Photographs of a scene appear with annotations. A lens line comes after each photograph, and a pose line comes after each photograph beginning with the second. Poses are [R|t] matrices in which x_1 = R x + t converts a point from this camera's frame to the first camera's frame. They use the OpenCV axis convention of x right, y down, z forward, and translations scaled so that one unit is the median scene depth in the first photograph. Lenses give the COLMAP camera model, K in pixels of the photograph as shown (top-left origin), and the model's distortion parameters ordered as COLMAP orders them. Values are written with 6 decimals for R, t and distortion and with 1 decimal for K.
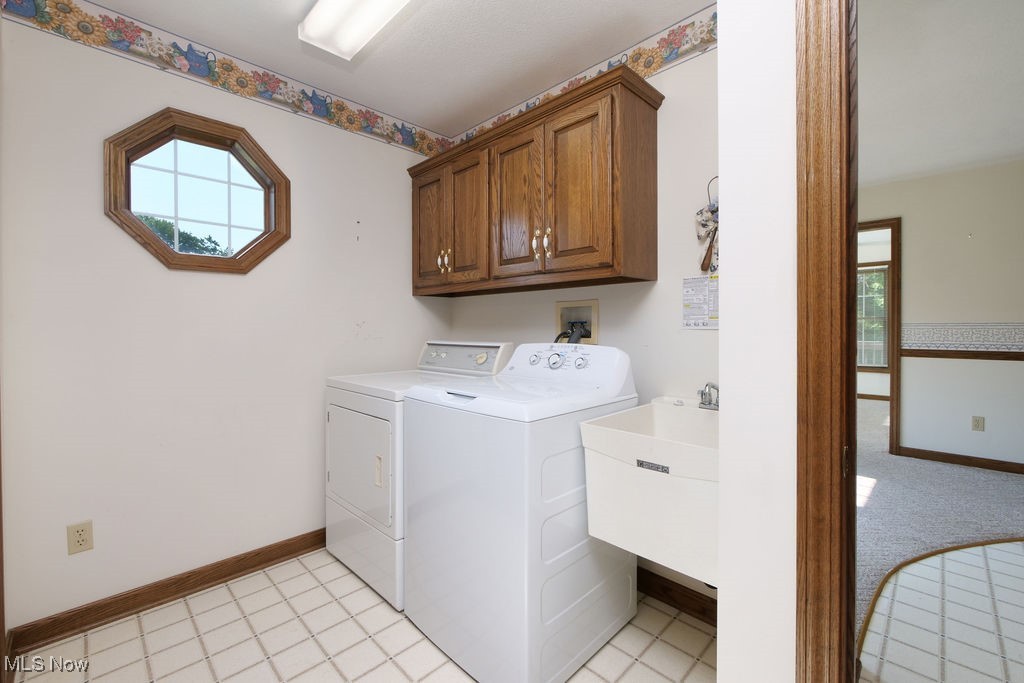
lens RADIAL K [[434.4, 0, 509.4], [0, 434.4, 328.4], [0, 0, 1]] dist [-0.002124, -0.000647]
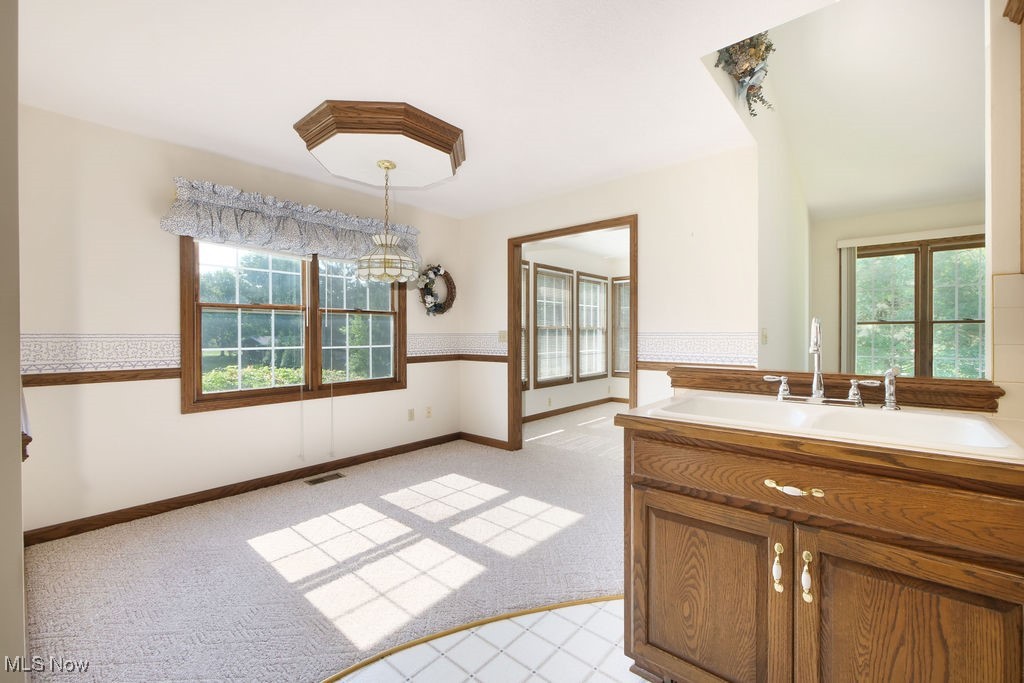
lens RADIAL K [[430.9, 0, 512.3], [0, 430.9, 338.4], [0, 0, 1]] dist [-0.004286, -0.000425]
pose [[0.997526, 0.002991, 0.070239, 0.584105], [-0.003590, 0.999958, 0.008404, -0.006547], [-0.070211, -0.008636, 0.997495, 0.126675]]
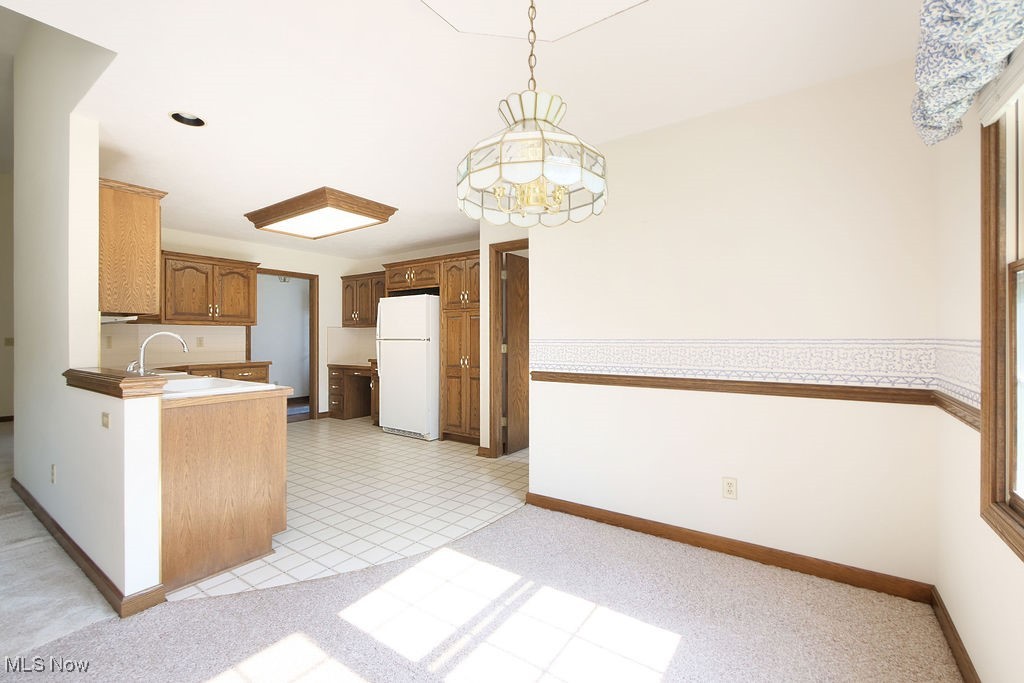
lens RADIAL K [[436.1, 0, 511.6], [0, 436.1, 337.5], [0, 0, 1]] dist [-0.003349, -0.000469]
pose [[-0.984453, 0.009289, -0.175400, 0.484441], [0.009324, 0.999956, 0.000625, -0.010396], [0.175398, -0.001020, -0.984497, 1.195427]]
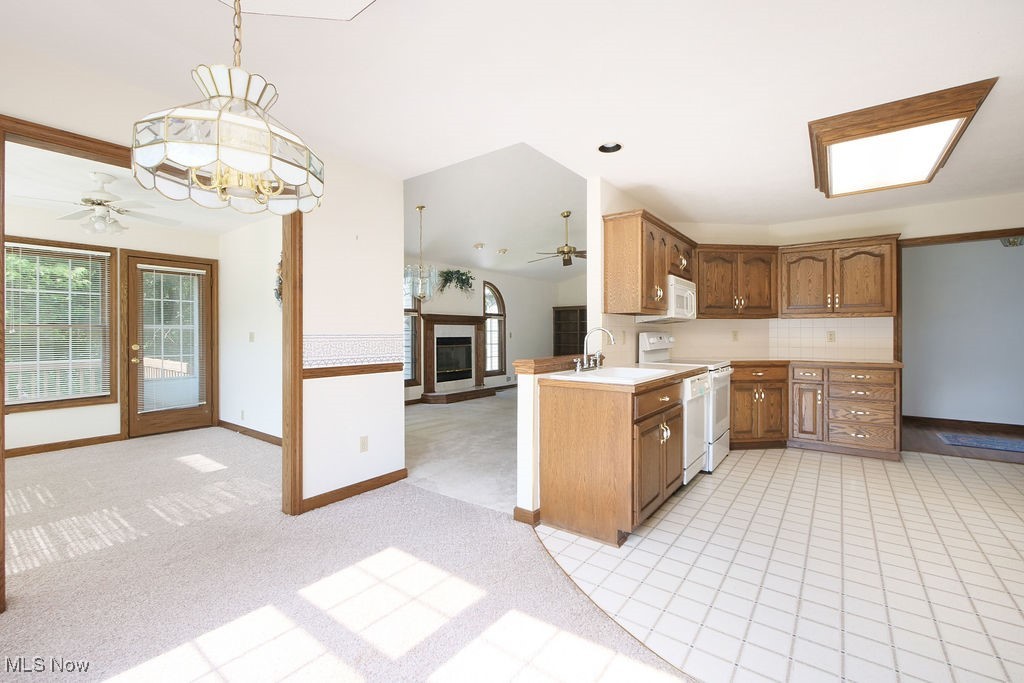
lens RADIAL K [[436.1, 0, 511.6], [0, 436.1, 337.5], [0, 0, 1]] dist [-0.003349, -0.000469]
pose [[-0.140026, -0.000103, 0.990148, 0.111898], [0.003673, 0.999993, 0.000624, -0.006004], [-0.990141, 0.003724, -0.140025, 0.750882]]
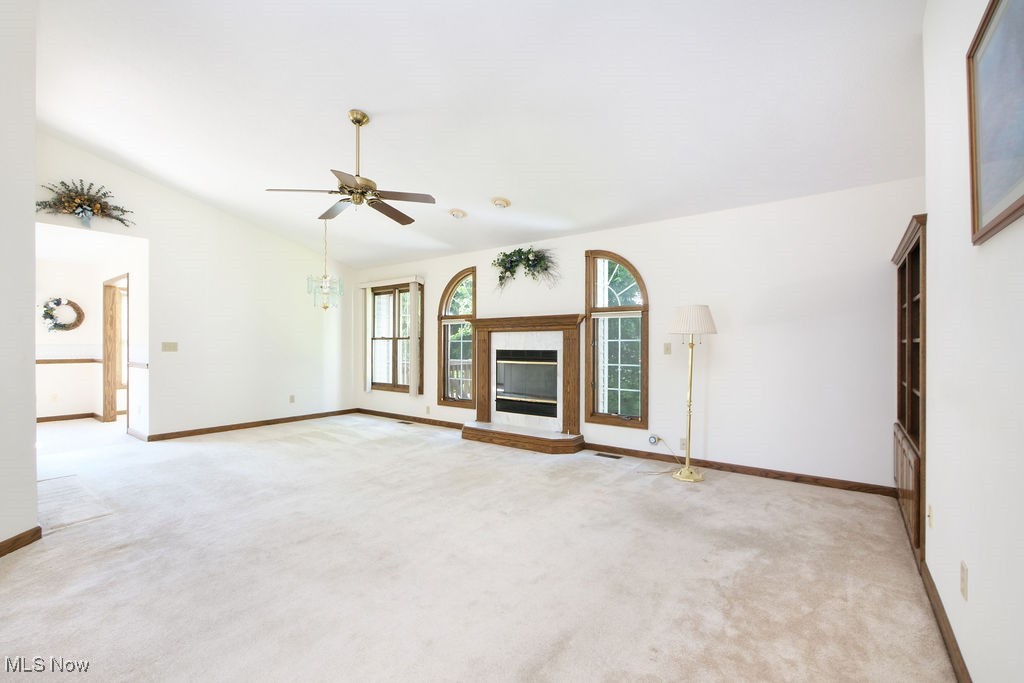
lens RADIAL K [[442.8, 0, 508.7], [0, 442.8, 338.3], [0, 0, 1]] dist [-0.003337, -0.000417]
pose [[0.990448, 0.009732, 0.137544, 1.992806], [-0.008323, 0.999907, -0.010817, -0.028078], [-0.137637, 0.009569, 0.990437, -0.691069]]
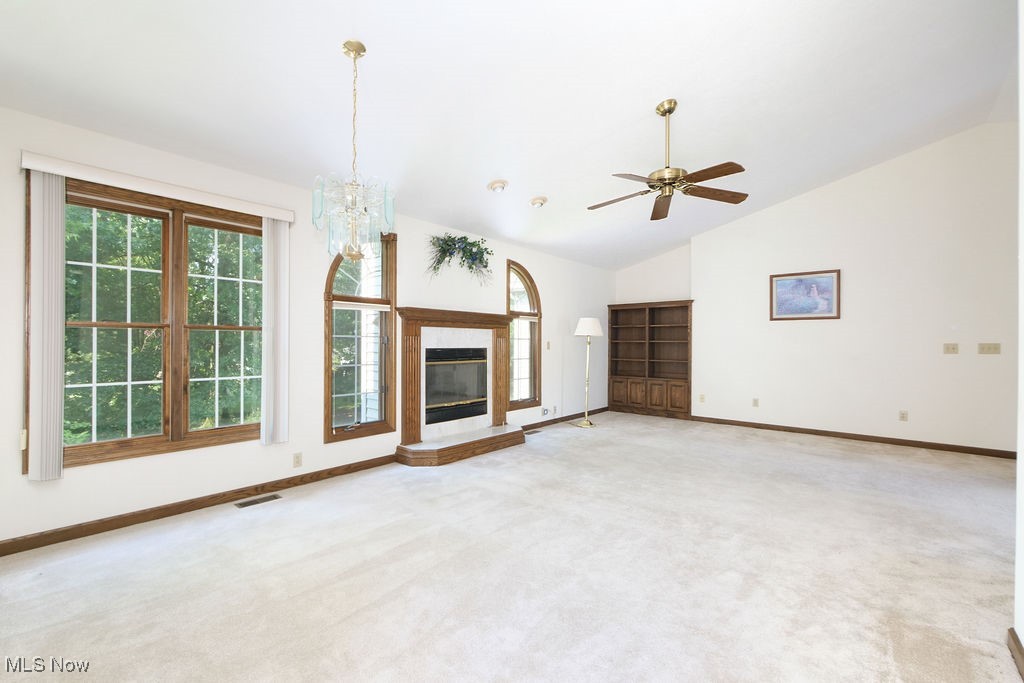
lens RADIAL K [[438.5, 0, 511.5], [0, 438.5, 344.5], [0, 0, 1]] dist [-0.001192, -0.000175]
pose [[-0.071666, 0.004669, 0.997418, 0.950574], [-0.004069, 0.999979, -0.004973, -0.011643], [-0.997420, -0.004415, -0.071646, 0.663975]]
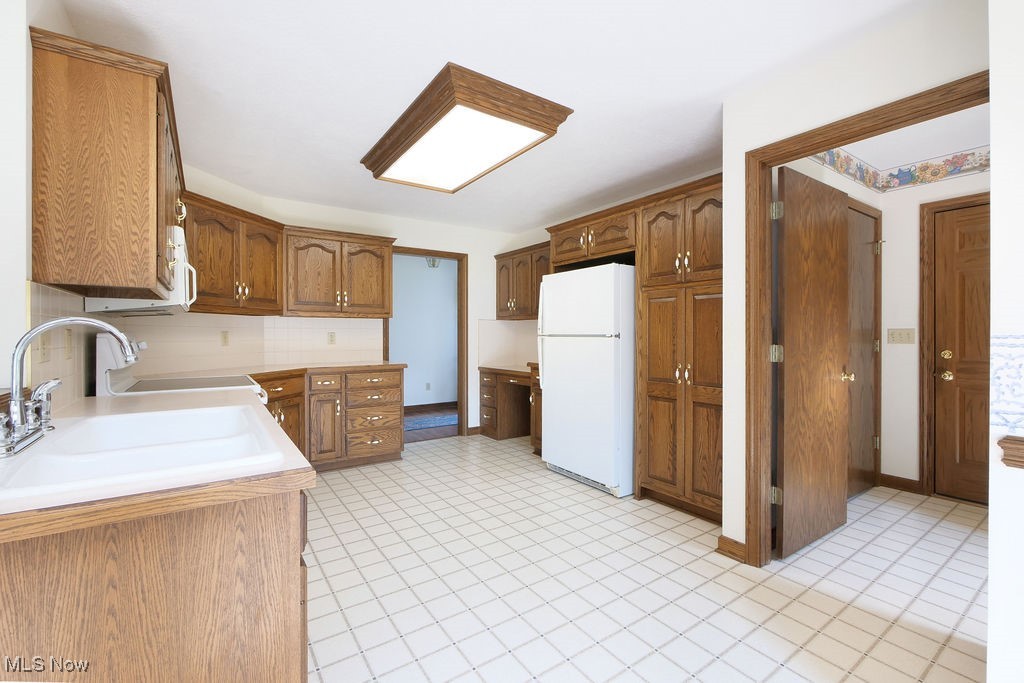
lens RADIAL K [[442.8, 0, 508.7], [0, 442.8, 338.3], [0, 0, 1]] dist [-0.003337, -0.000417]
pose [[-0.981710, 0.007330, 0.190239, 0.543484], [0.008910, 0.999933, 0.007448, -0.008911], [-0.190172, 0.009007, -0.981710, 0.711062]]
